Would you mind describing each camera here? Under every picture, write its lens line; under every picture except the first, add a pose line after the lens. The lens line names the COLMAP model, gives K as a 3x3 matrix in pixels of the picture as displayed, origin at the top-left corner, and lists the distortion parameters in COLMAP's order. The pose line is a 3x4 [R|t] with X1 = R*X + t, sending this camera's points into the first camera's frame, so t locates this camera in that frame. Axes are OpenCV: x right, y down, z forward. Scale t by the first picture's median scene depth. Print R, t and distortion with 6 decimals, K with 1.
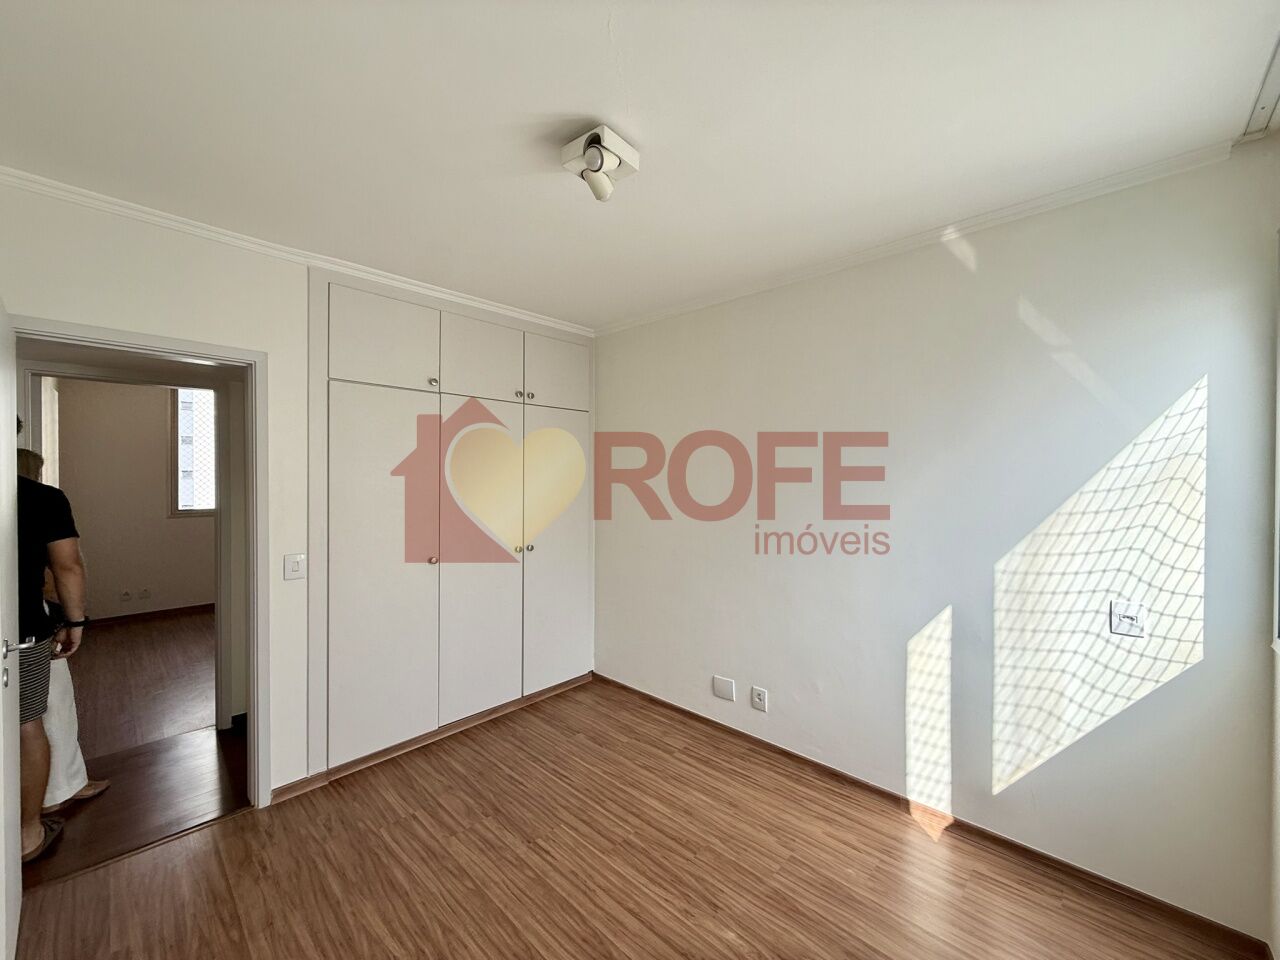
lens RADIAL K [[509.0, 0, 641.5], [0, 509.0, 477.9], [0, 0, 1]] dist [0.000524, 0.000029]
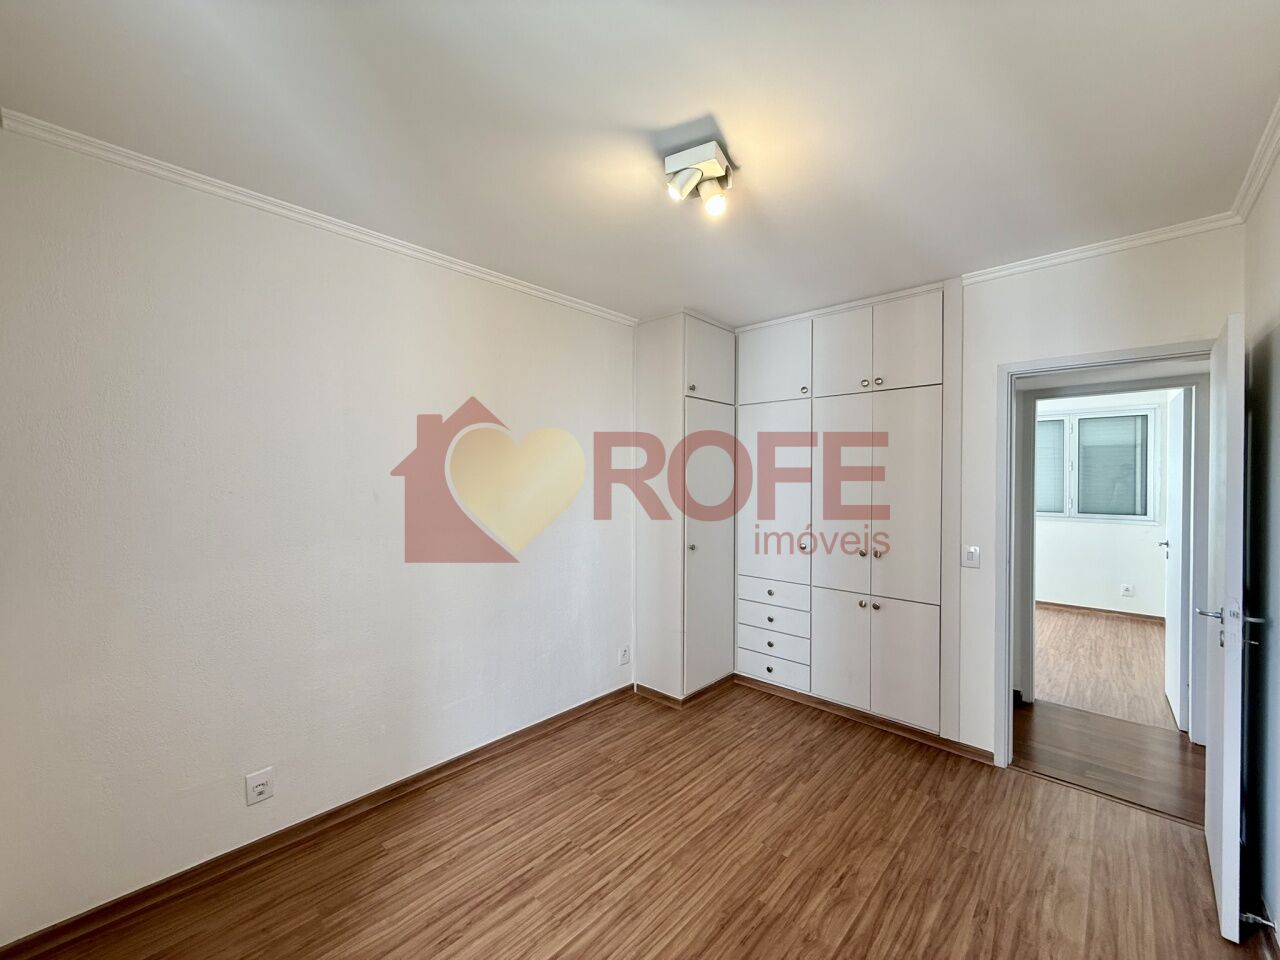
lens RADIAL K [[509.0, 0, 641.5], [0, 509.0, 479.0], [0, 0, 1]] dist [0.000524, 0.000029]
pose [[-0.001356, -0.011592, 0.999932, -1.225760], [0.001175, 0.999932, 0.011593, -0.009467], [-0.999998, 0.001190, -0.001342, 1.050698]]
